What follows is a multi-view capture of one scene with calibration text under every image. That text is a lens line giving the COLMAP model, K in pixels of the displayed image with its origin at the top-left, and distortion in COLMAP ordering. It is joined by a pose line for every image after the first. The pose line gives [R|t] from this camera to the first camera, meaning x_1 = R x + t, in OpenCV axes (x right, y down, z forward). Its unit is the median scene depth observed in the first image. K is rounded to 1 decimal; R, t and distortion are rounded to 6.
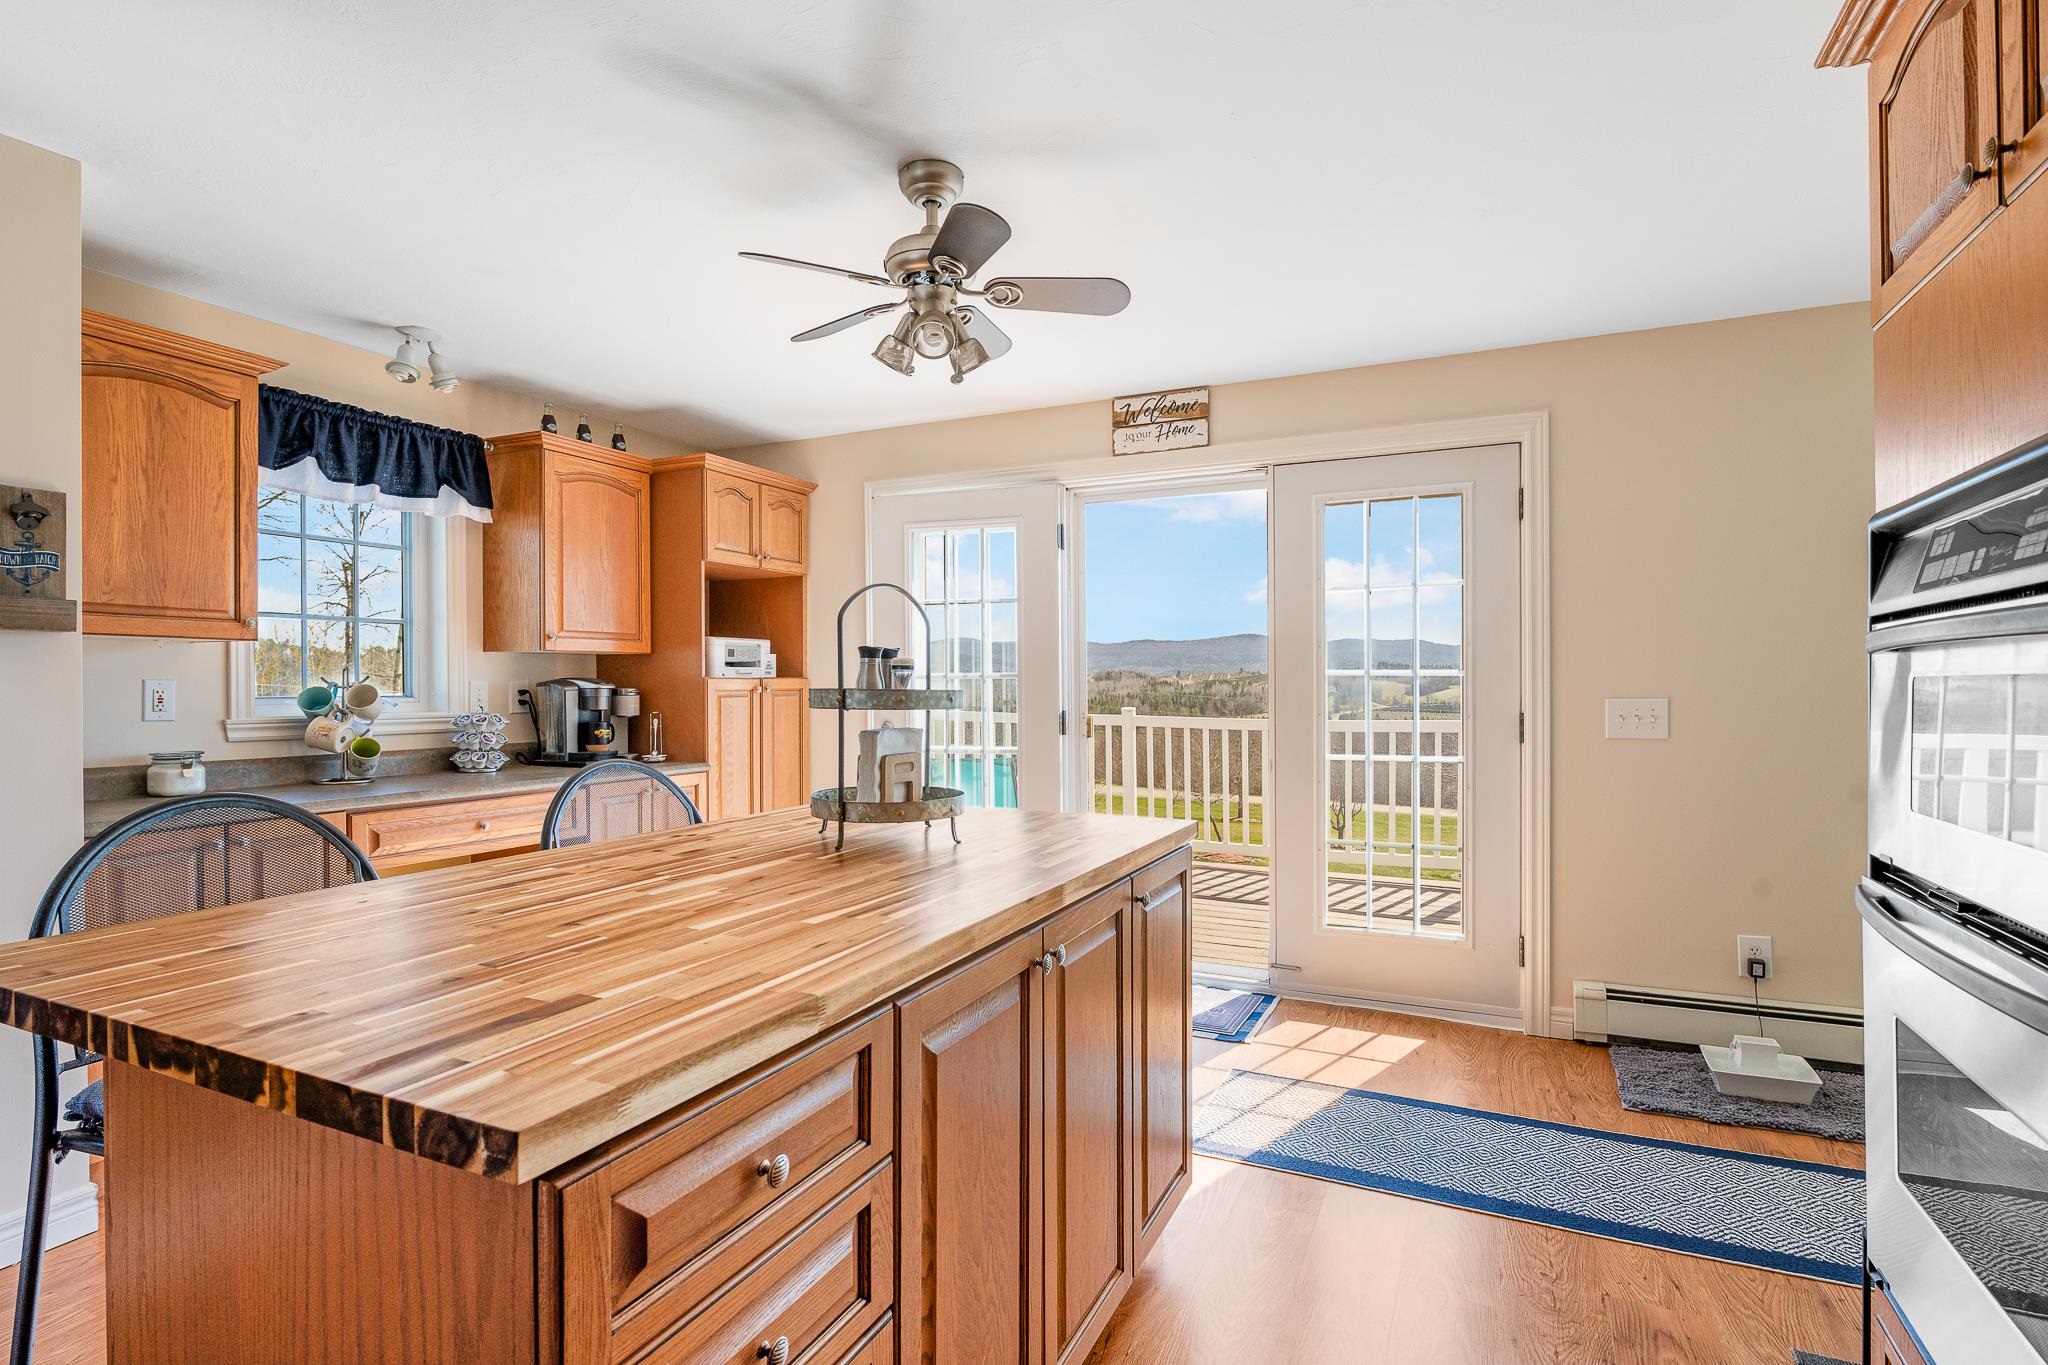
lens RADIAL K [[1002.6, 0, 1027.1], [0, 1002.6, 690.9], [0, 0, 1]] dist [-0.007132, 0.001742]
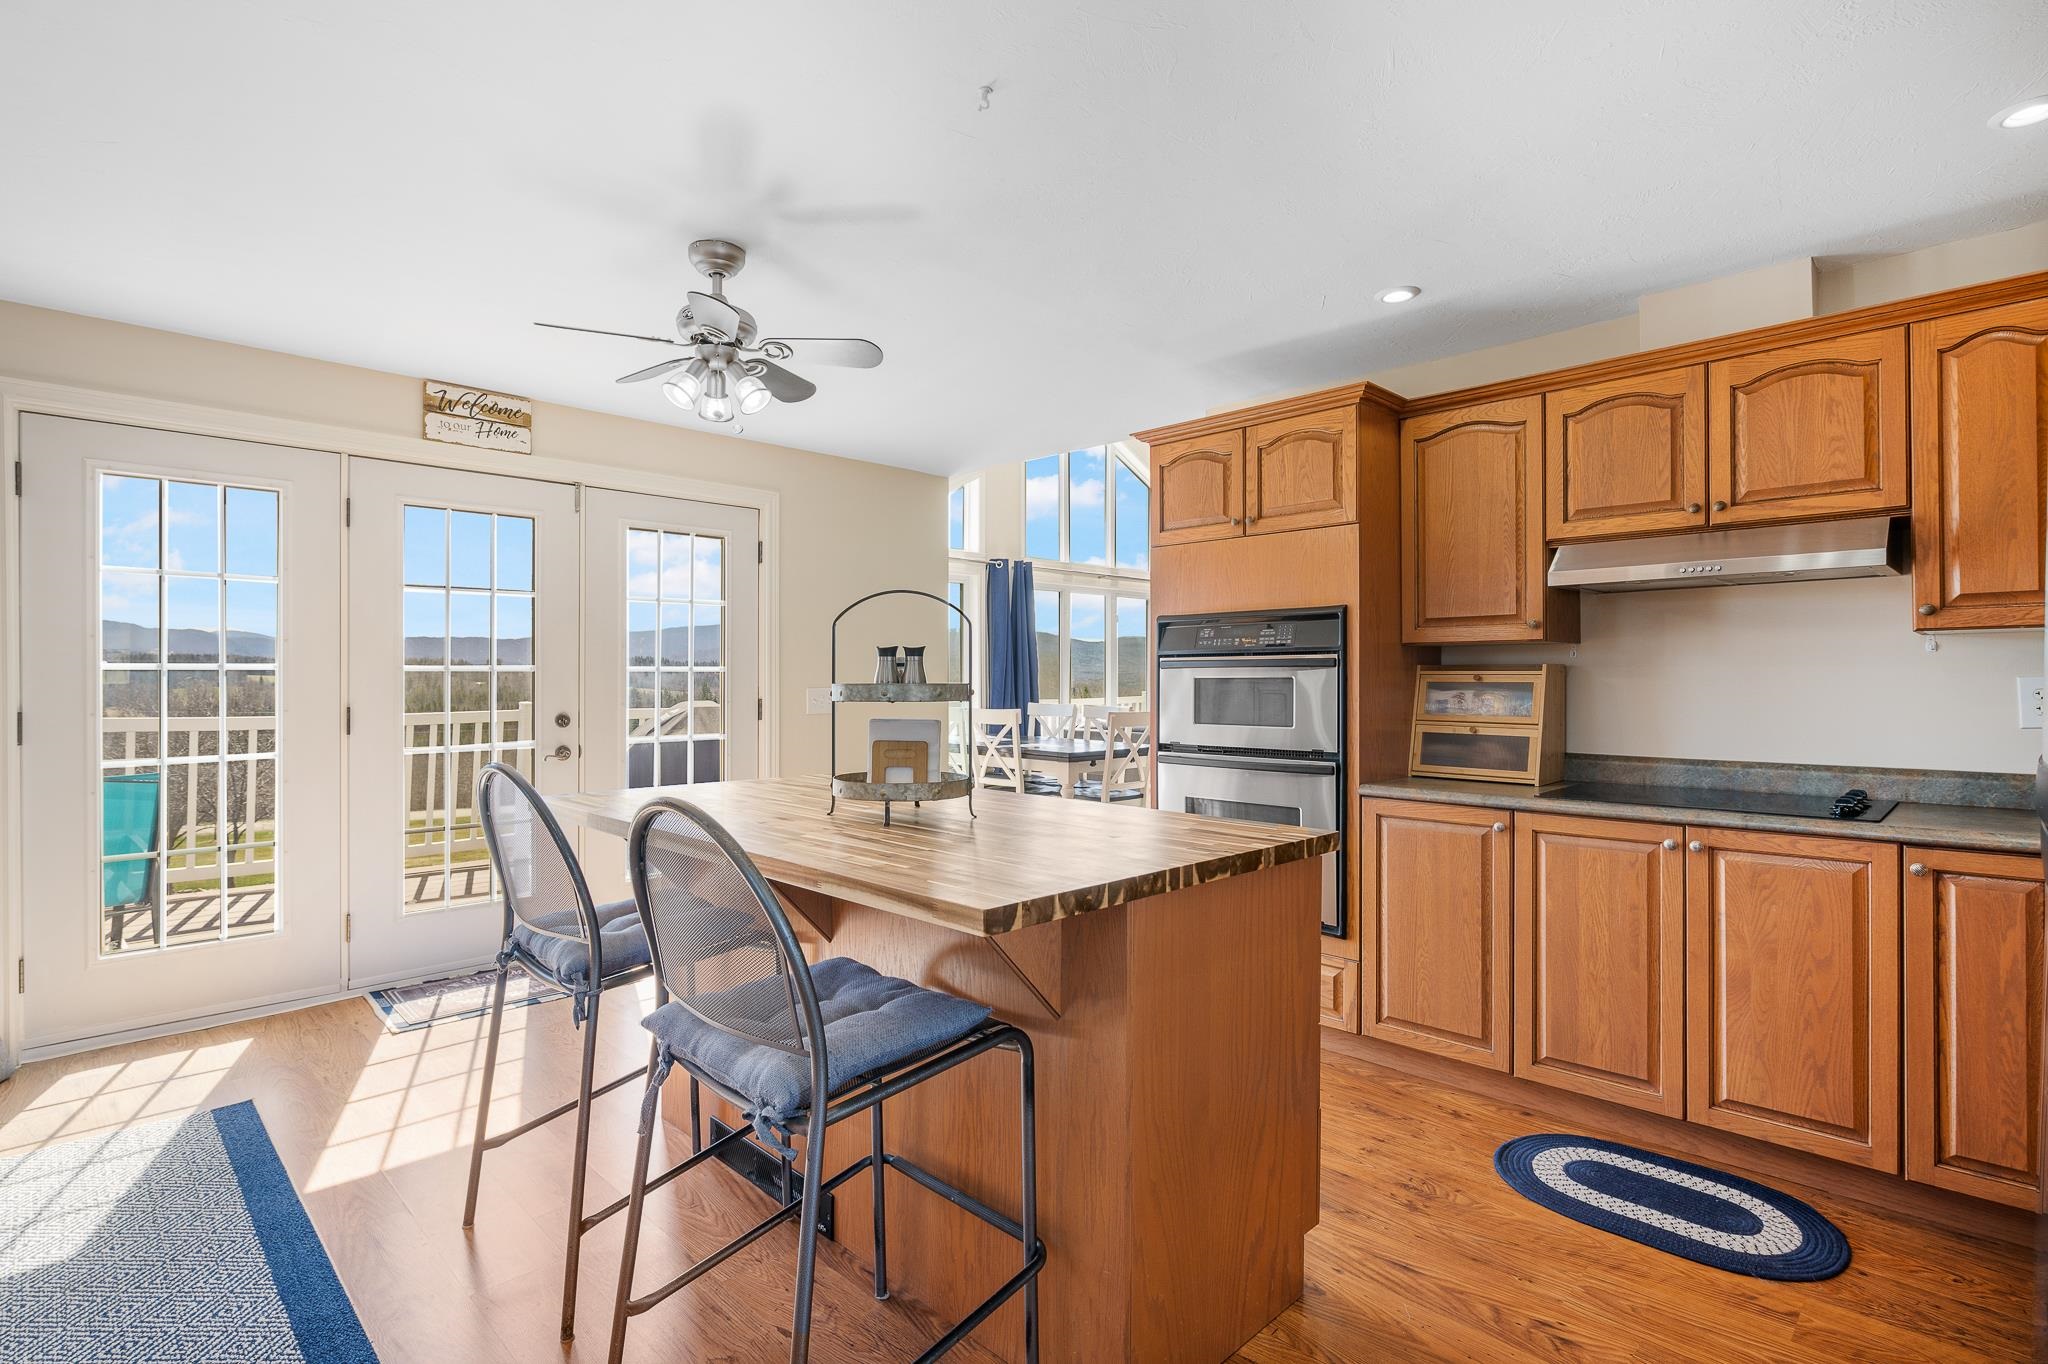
lens RADIAL K [[1002.6, 0, 1010.0], [0, 1002.6, 679.6], [0, 0, 1]] dist [-0.007132, 0.001742]
pose [[0.337741, -0.002200, 0.941236, -0.705471], [0.006078, 0.999982, 0.000156, -0.002764], [-0.941219, 0.005668, 0.337748, 0.176382]]
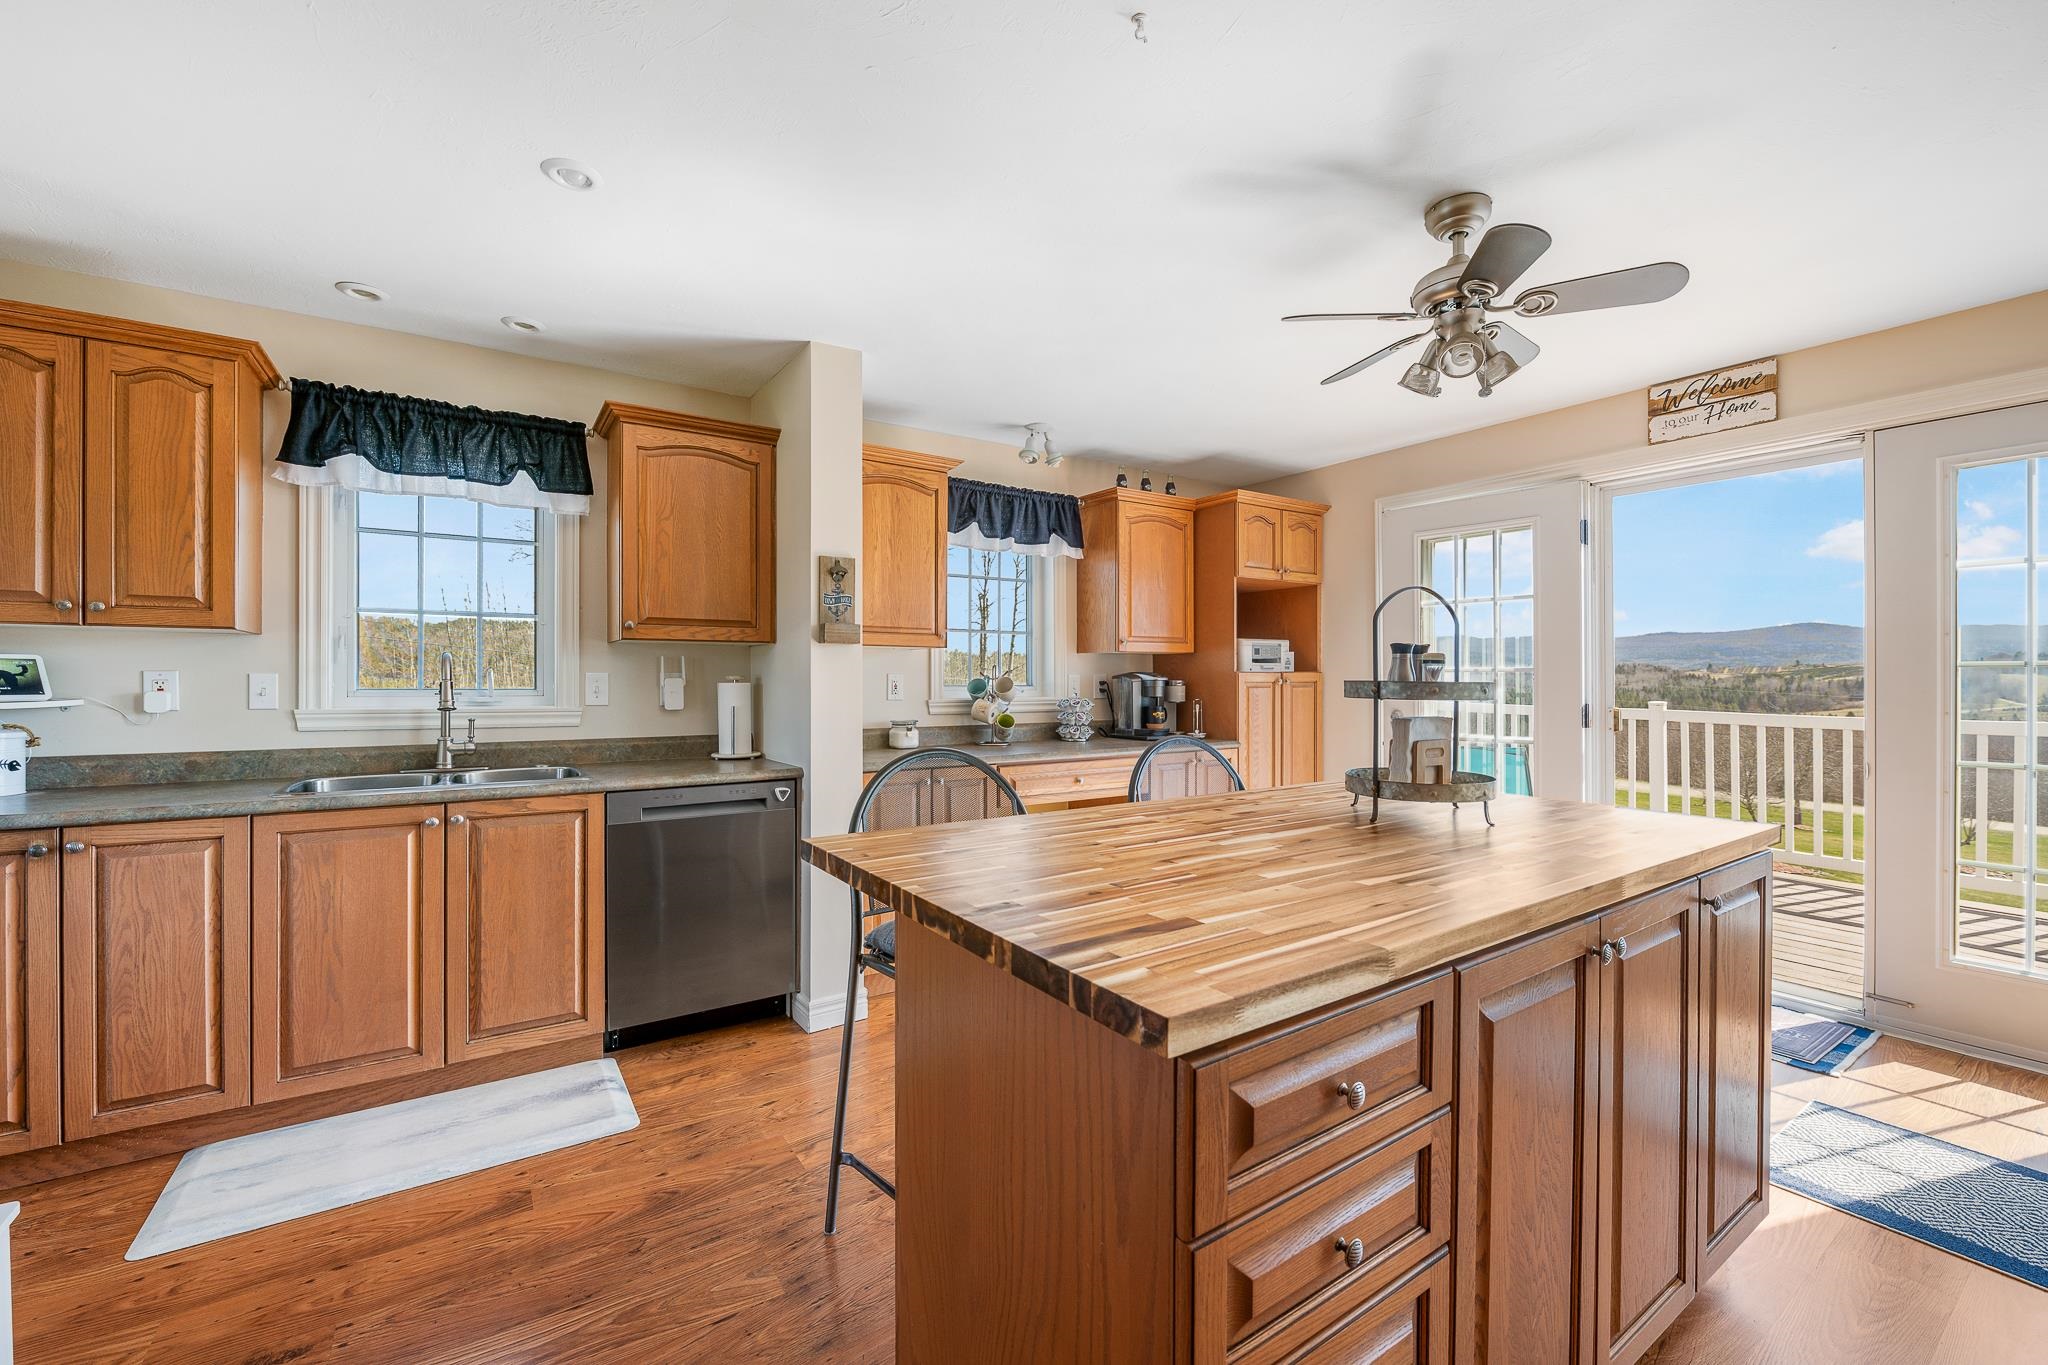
lens RADIAL K [[831.3, 0, 1025.5], [0, 831.3, 680.1], [0, 0, 1]] dist [-0.007918, -0.001381]
pose [[0.859222, 0.002819, -0.511595, -0.027122], [-0.004757, 0.999986, -0.002478, 0.000607], [0.511581, 0.004563, 0.859223, -0.007505]]
